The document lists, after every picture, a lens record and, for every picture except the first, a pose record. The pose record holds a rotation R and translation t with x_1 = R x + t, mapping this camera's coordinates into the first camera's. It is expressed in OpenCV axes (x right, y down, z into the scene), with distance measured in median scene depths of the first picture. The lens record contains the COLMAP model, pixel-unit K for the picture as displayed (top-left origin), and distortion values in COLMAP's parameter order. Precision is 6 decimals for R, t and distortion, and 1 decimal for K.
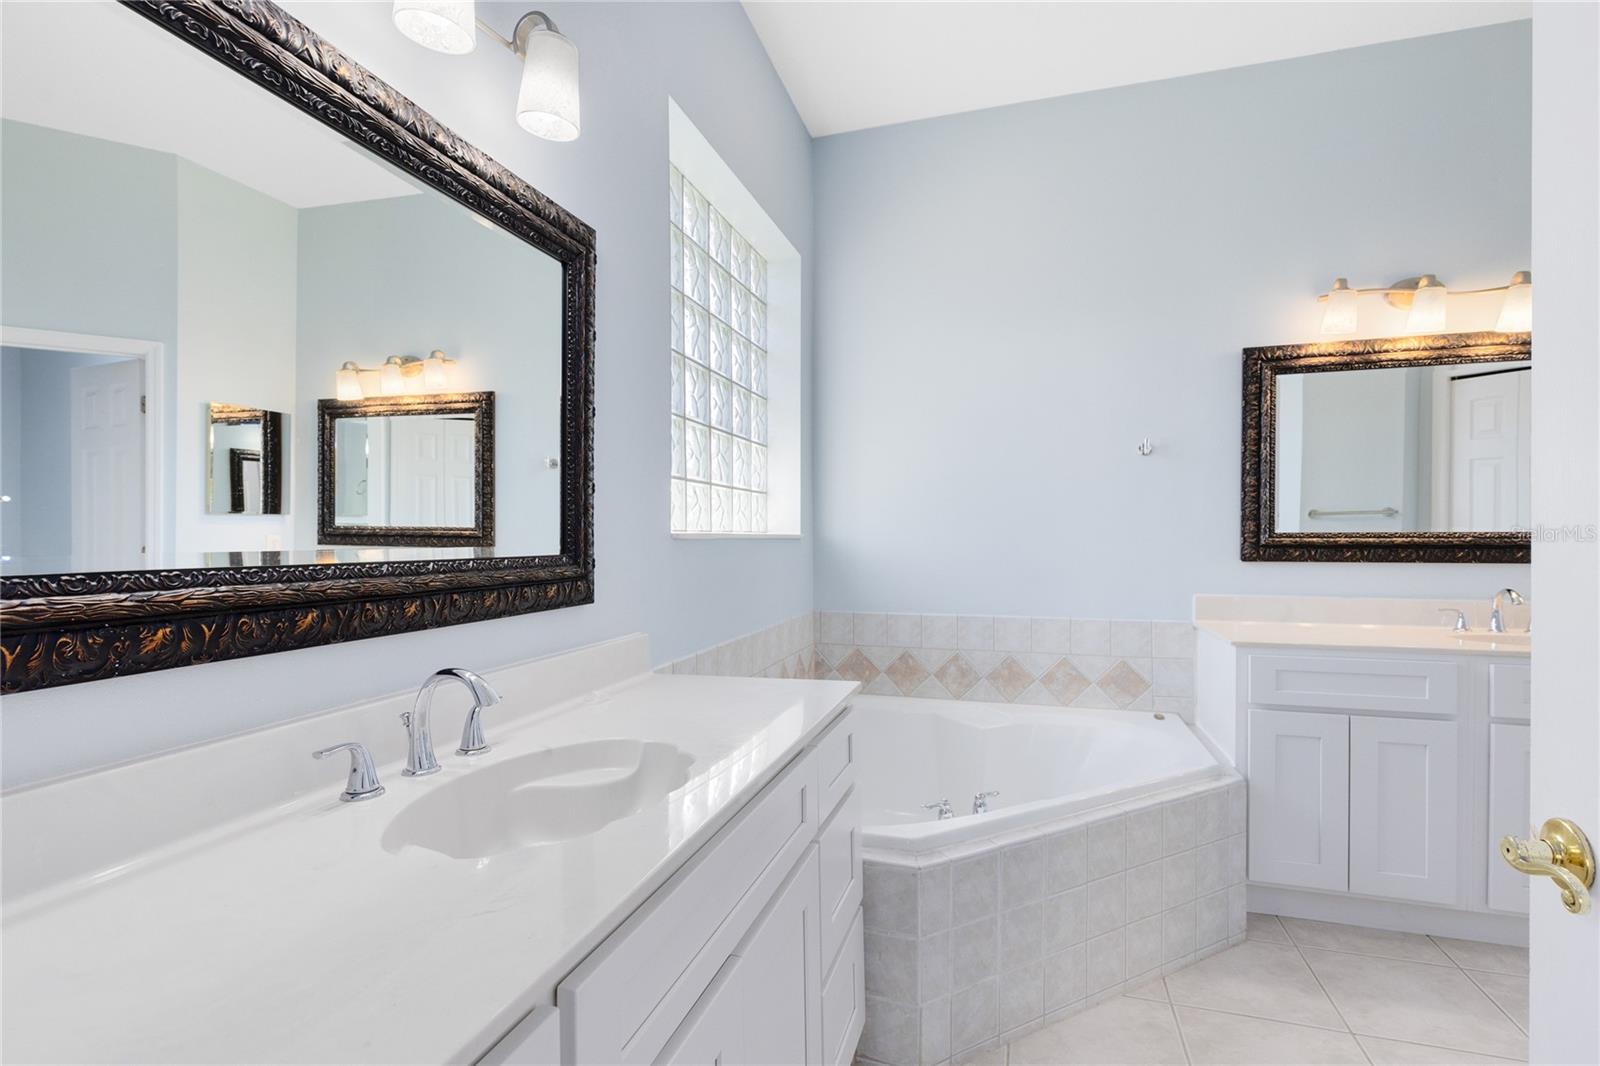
lens RADIAL K [[760.1, 0, 800.0], [0, 760.1, 533.0], [0, 0, 1]] dist [0.001107, 0.000104]
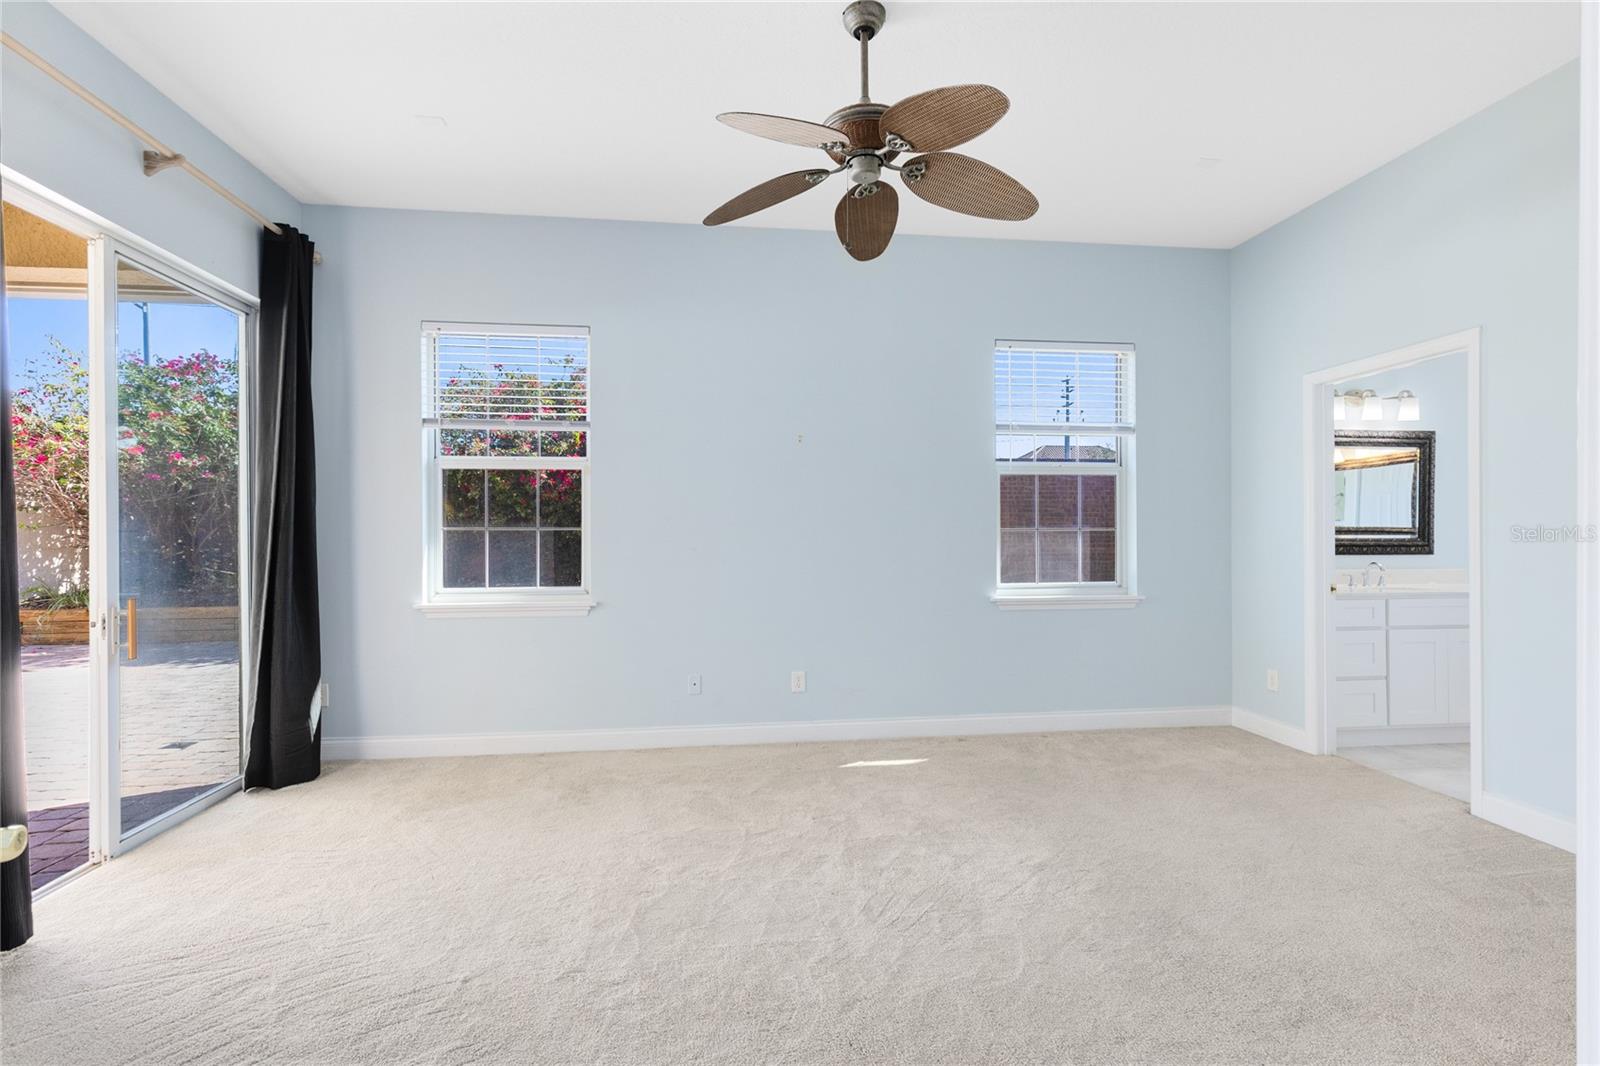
lens RADIAL K [[731.4, 0, 798.0], [0, 731.4, 523.7], [0, 0, 1]] dist [0.003265, 0.000769]
pose [[0.412084, 0.005578, -0.911129, 1.381176], [0.004642, 0.999955, 0.008221, -0.068207], [0.911134, -0.007617, 0.412040, -2.576719]]
